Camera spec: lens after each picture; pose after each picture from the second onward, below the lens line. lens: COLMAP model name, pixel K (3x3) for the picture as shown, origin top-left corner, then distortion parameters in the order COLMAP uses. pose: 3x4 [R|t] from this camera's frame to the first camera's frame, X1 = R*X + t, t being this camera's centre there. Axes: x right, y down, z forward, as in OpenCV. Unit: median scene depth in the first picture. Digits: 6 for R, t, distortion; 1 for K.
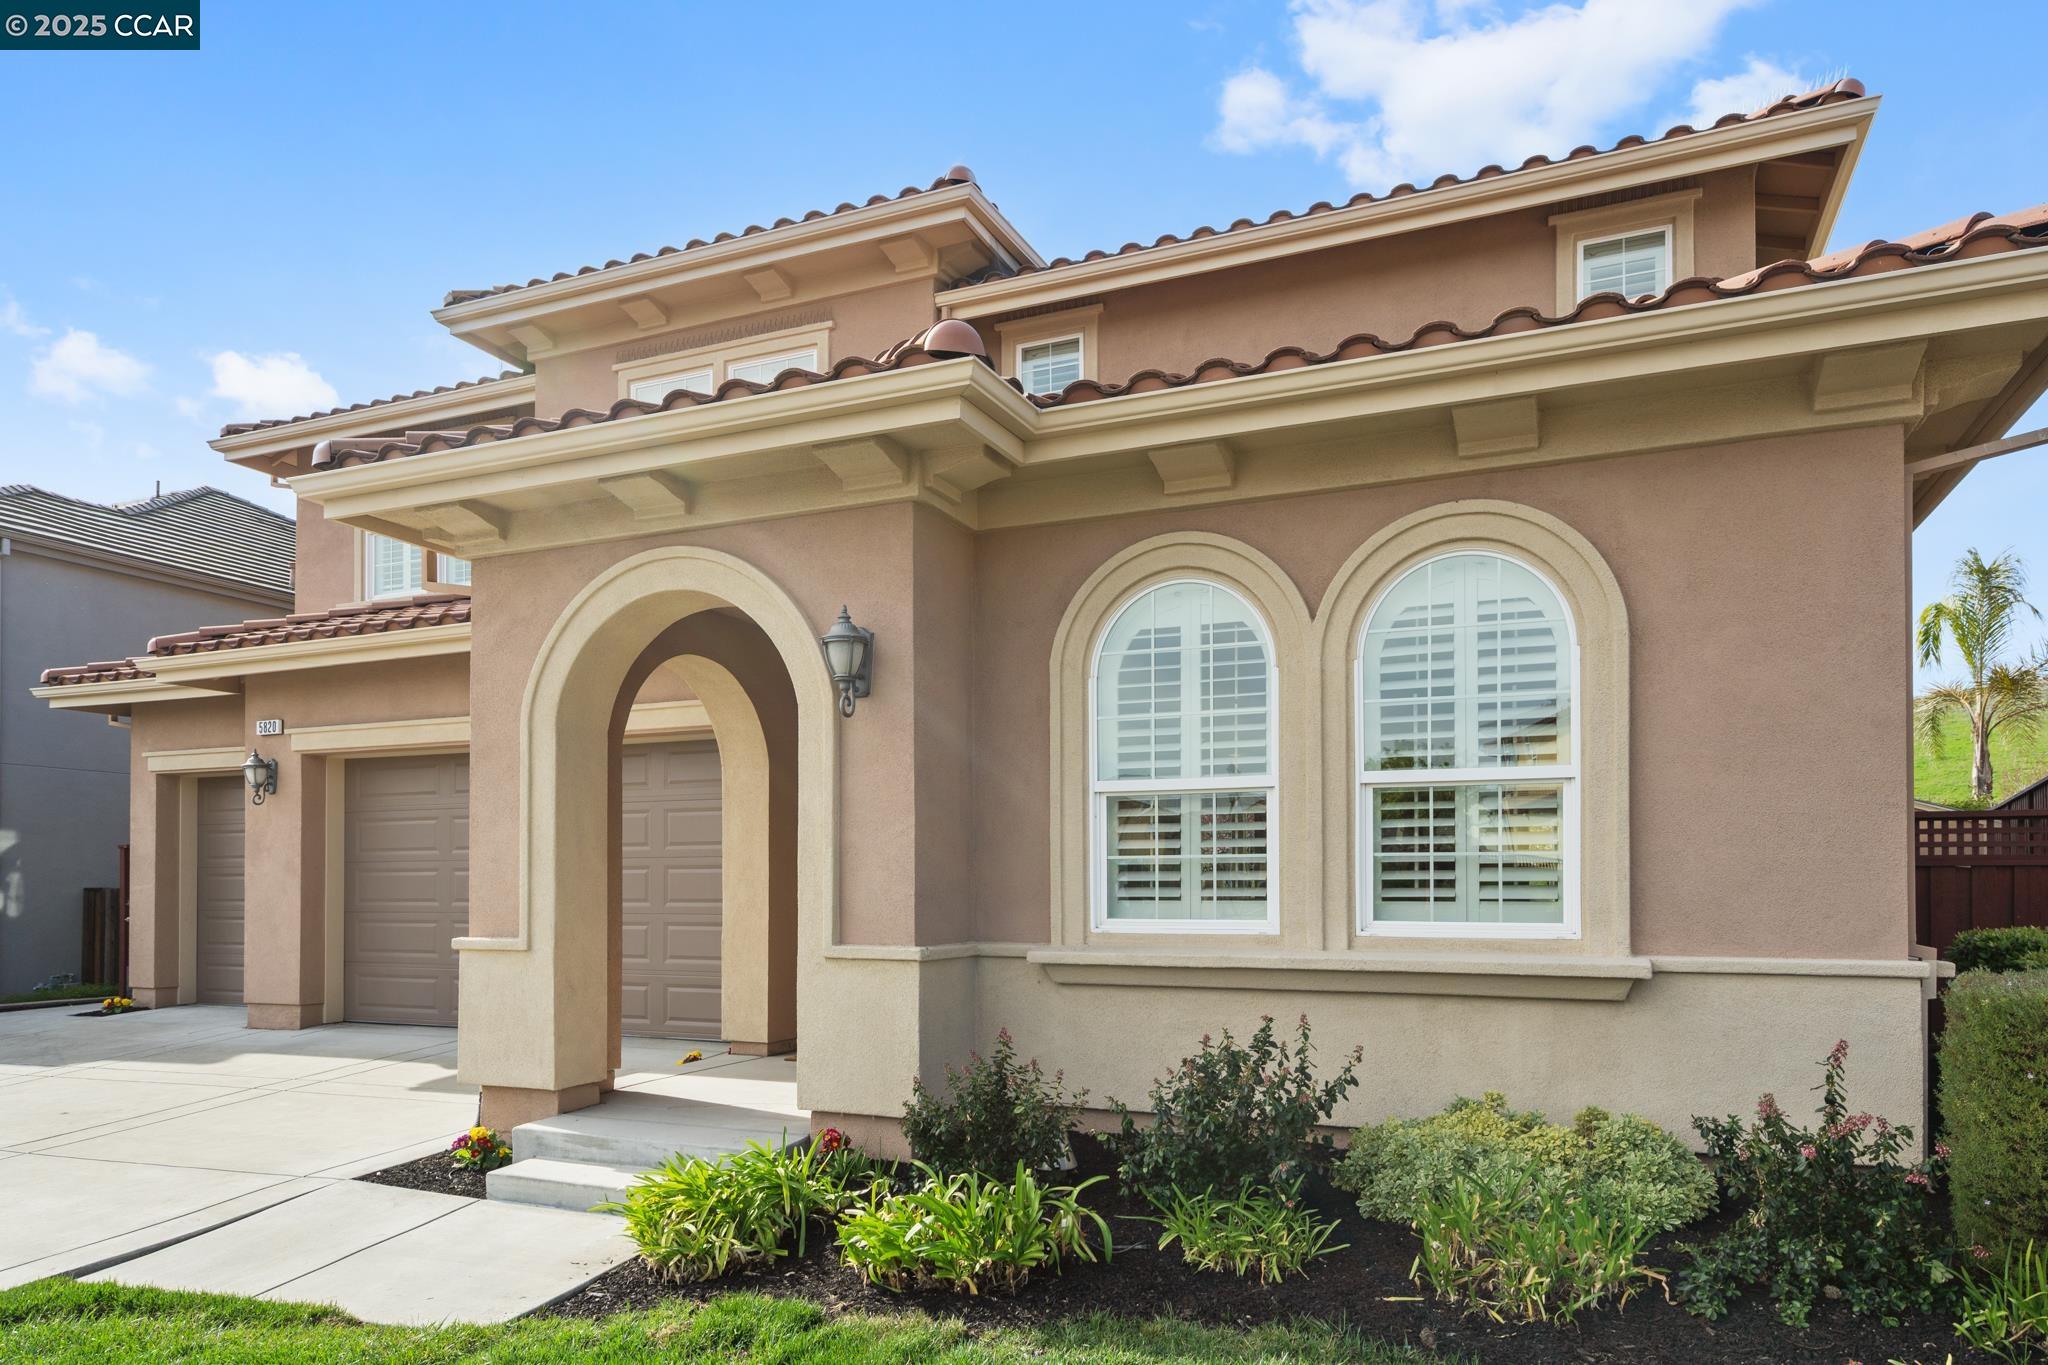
lens RADIAL K [[1254.3, 0, 1024.0], [0, 1254.3, 682.5], [0, 0, 1]] dist [0.008635, 0.001015]
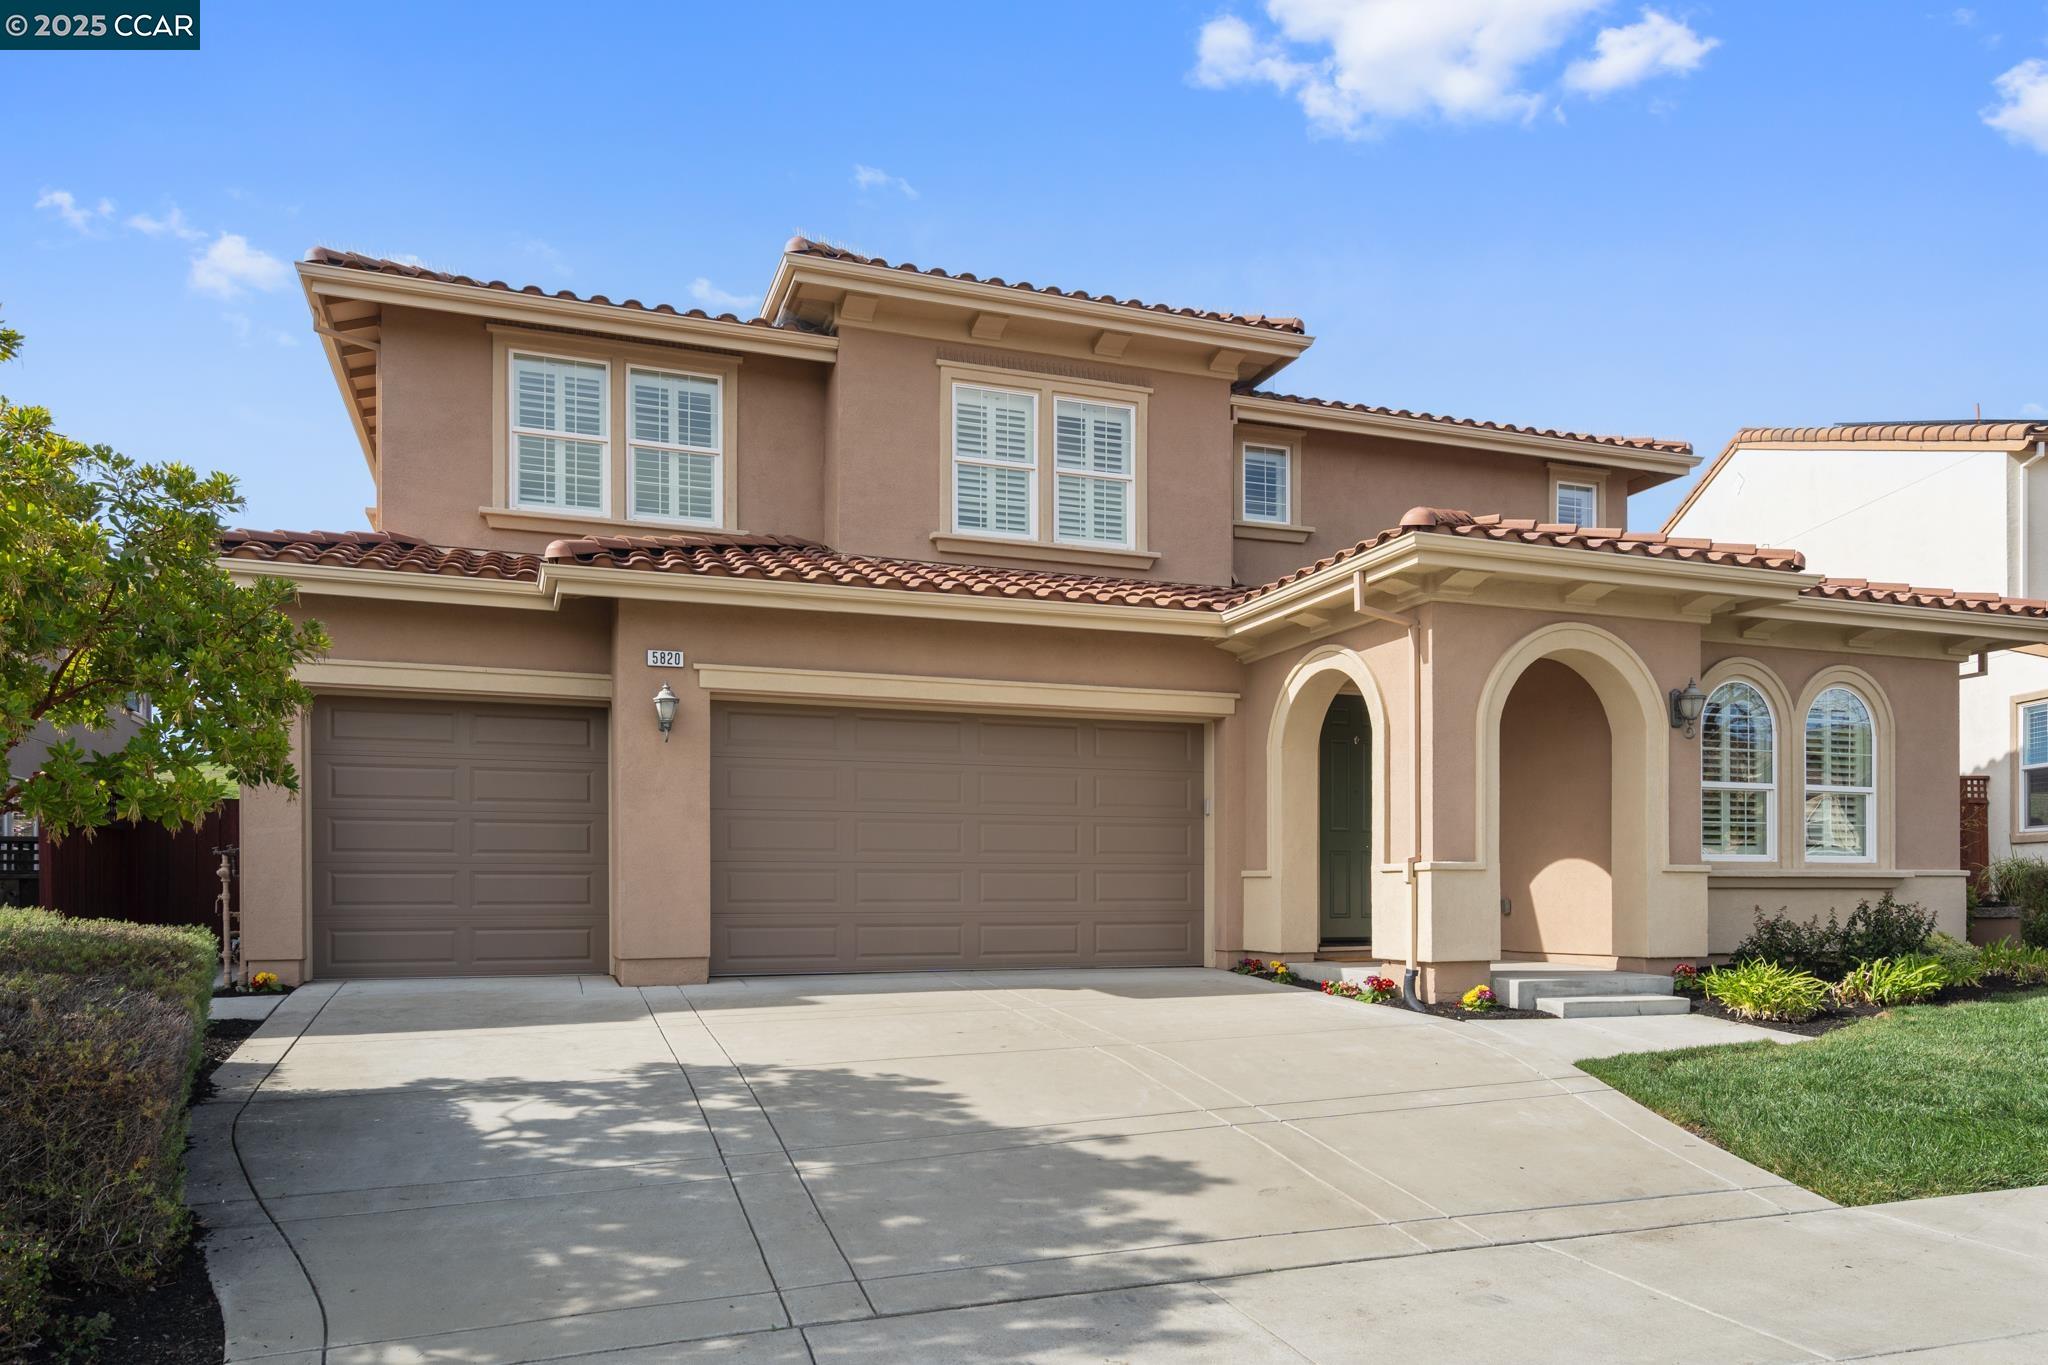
lens RADIAL K [[1311.0, 0, 1057.7], [0, 1311.0, 637.9], [0, 0, 1]] dist [0.009481, 0.000367]
pose [[0.734432, 0.129035, 0.666302, -1.198904], [-0.109079, 0.991439, -0.071769, 0.067327], [-0.669859, -0.019970, 0.742220, 0.109266]]
